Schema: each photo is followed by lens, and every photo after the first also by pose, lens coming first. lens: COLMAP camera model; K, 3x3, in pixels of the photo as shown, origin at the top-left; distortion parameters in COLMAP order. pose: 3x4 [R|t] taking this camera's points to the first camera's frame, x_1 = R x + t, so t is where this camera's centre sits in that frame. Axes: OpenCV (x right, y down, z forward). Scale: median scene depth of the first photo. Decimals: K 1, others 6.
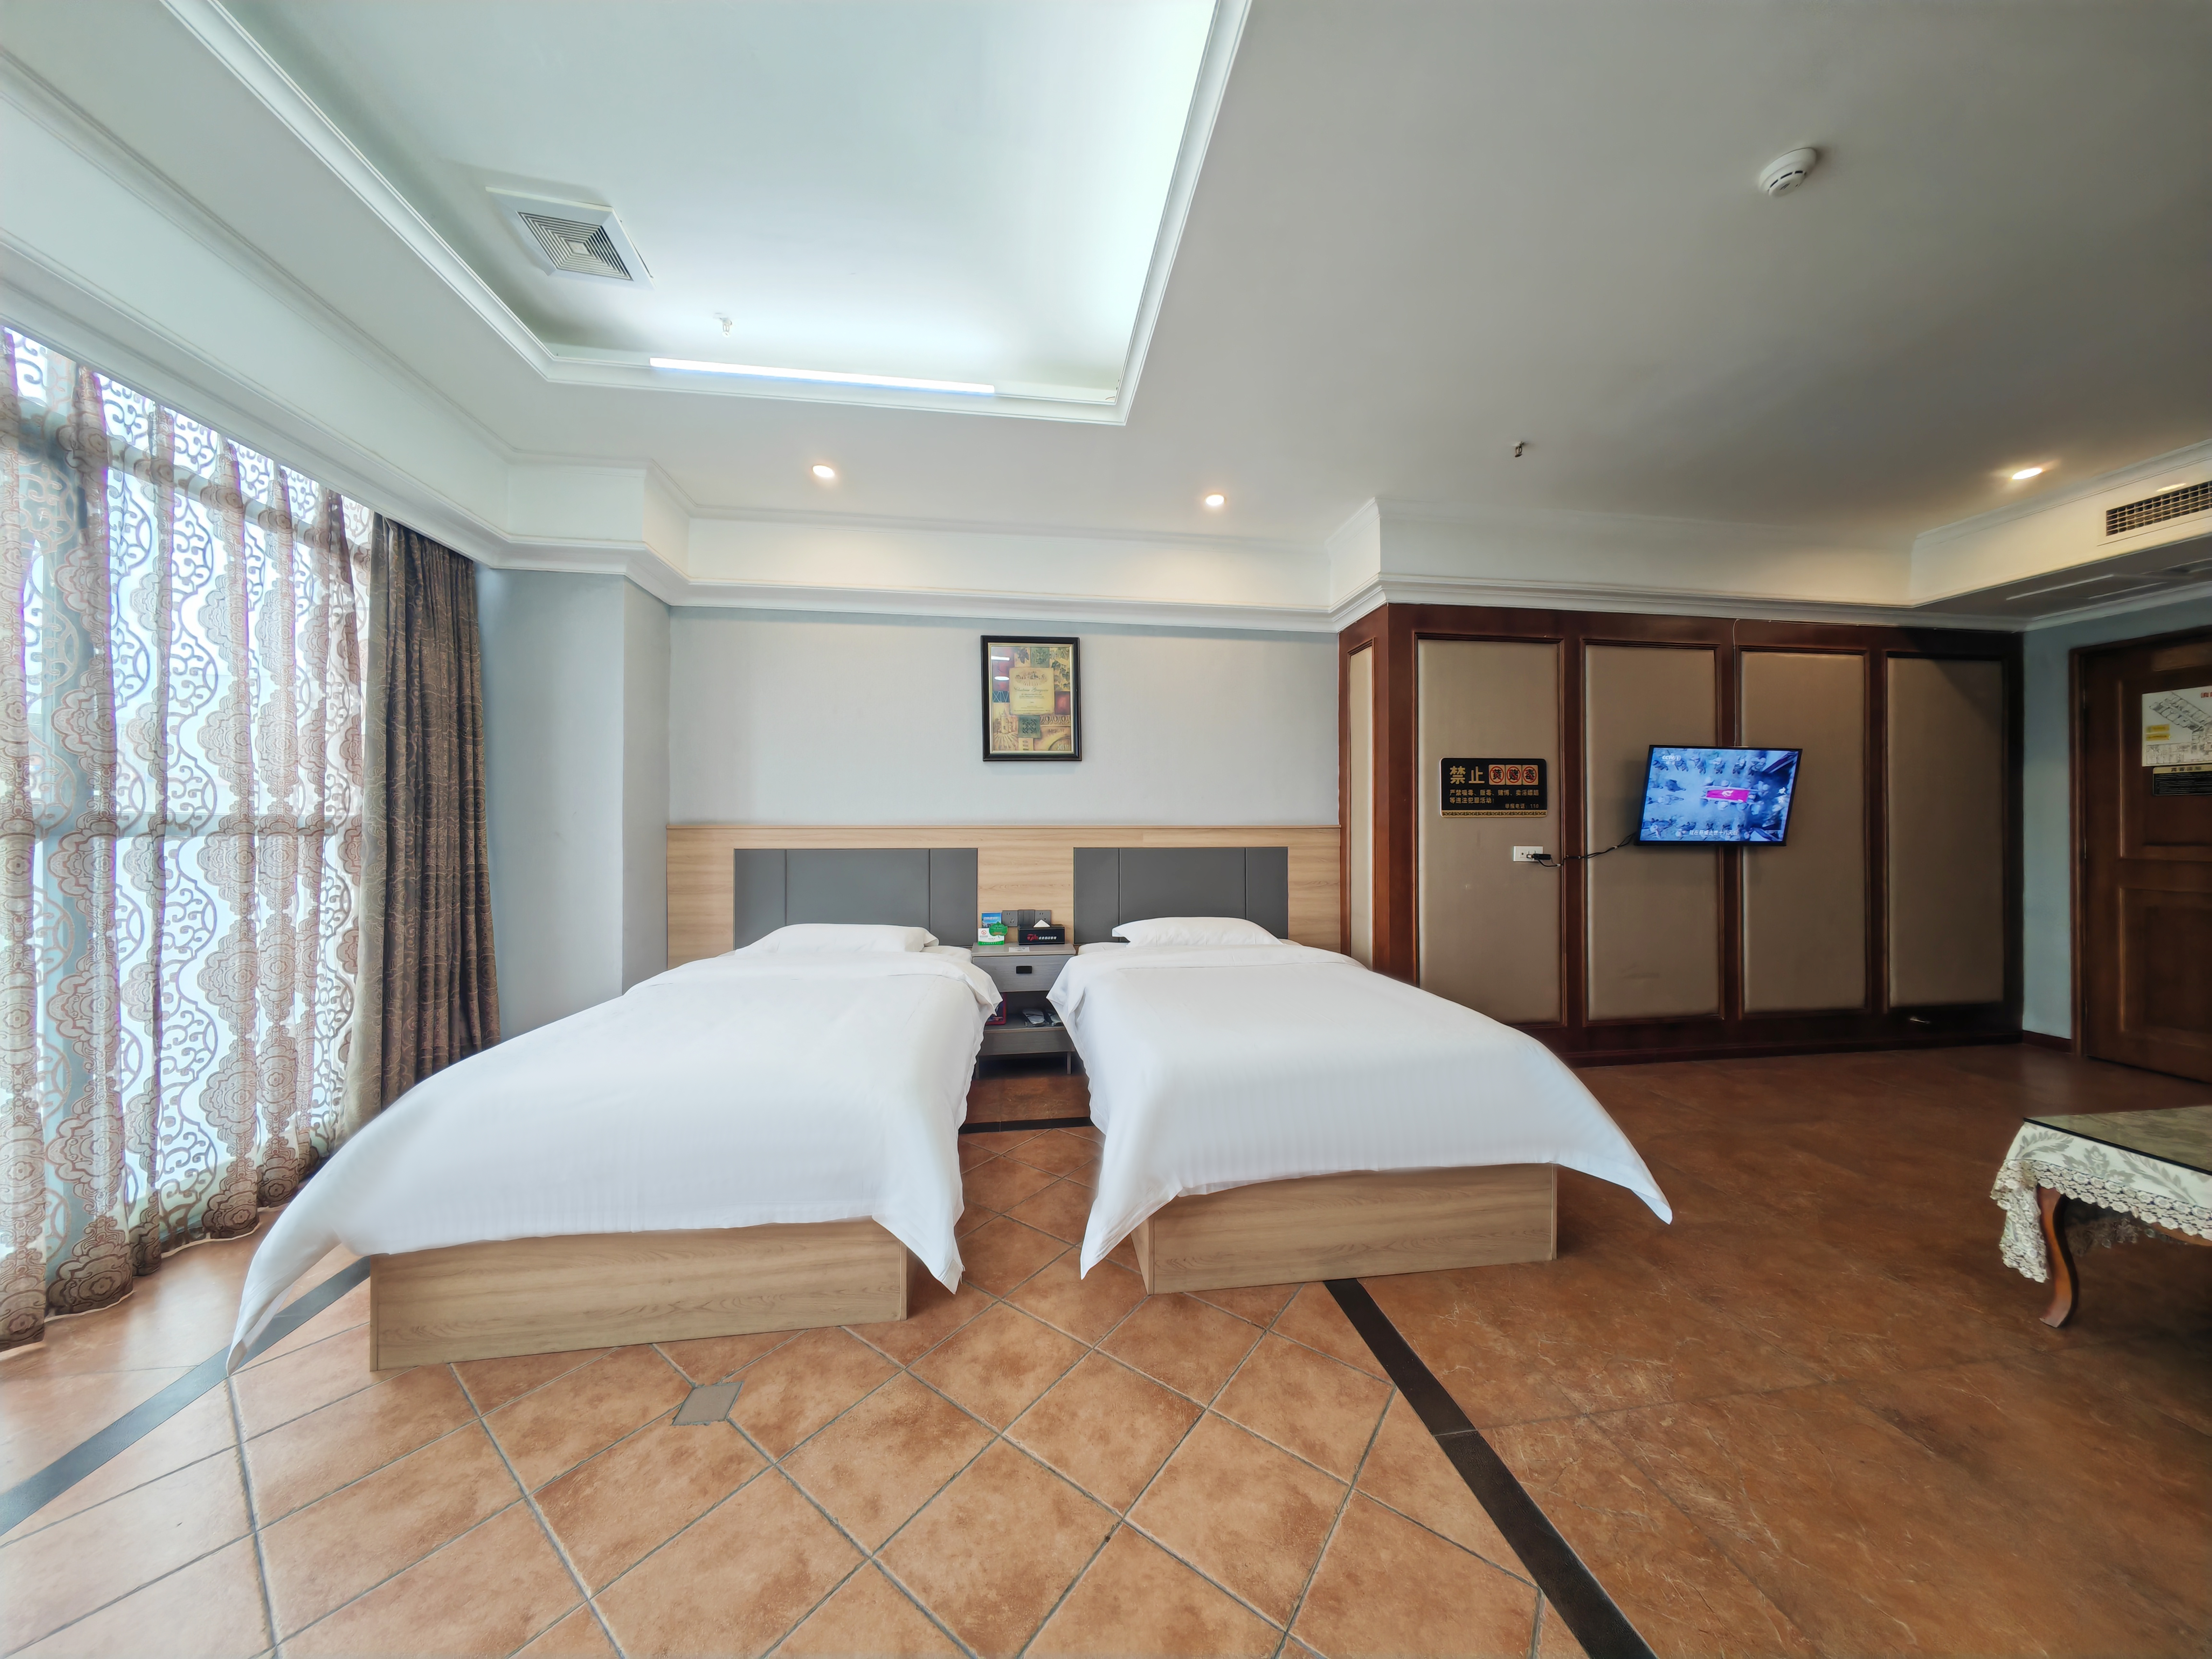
lens RADIAL K [[718.8, 0, 1106.0], [0, 718.8, 829.5], [0, 0, 1]] dist [0.001158, 0.000017]
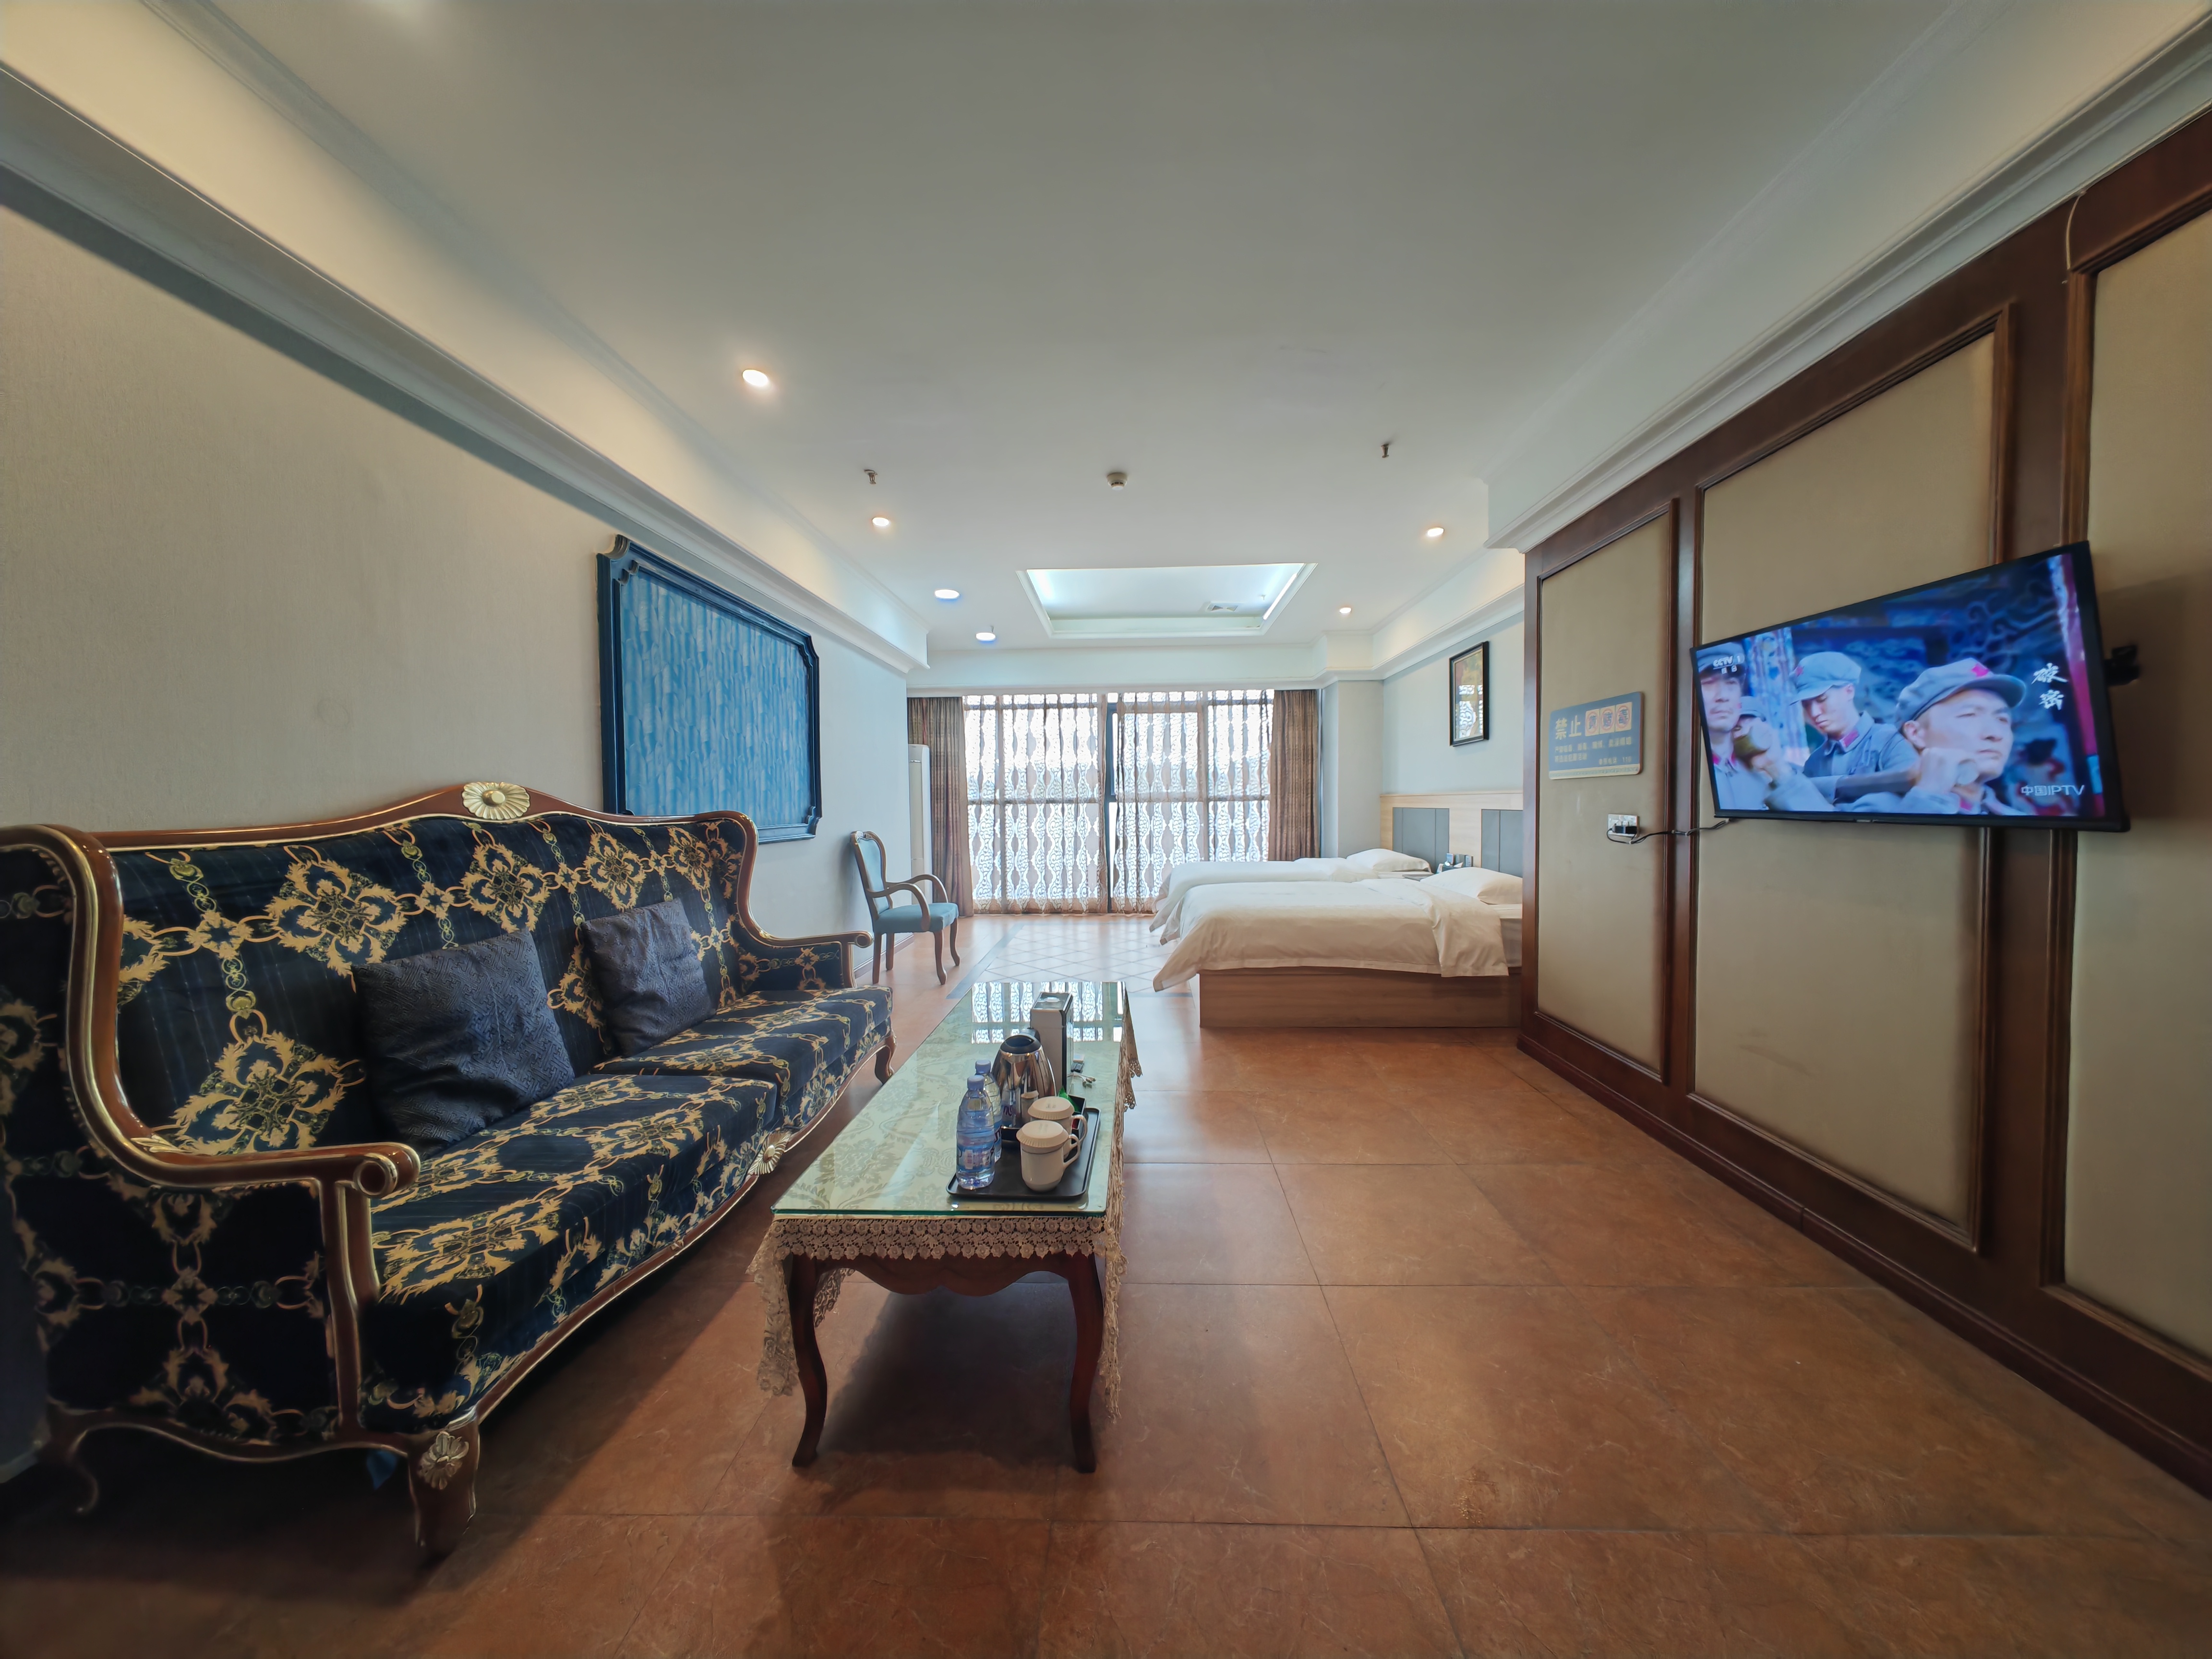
lens RADIAL K [[718.8, 0, 1106.0], [0, 718.8, 829.5], [0, 0, 1]] dist [0.001158, 0.000017]
pose [[-0.177670, 0.041232, -0.983226, 1.421941], [0.016633, 0.999105, 0.038893, 0.001012], [0.983950, -0.009444, -0.178197, 0.617535]]
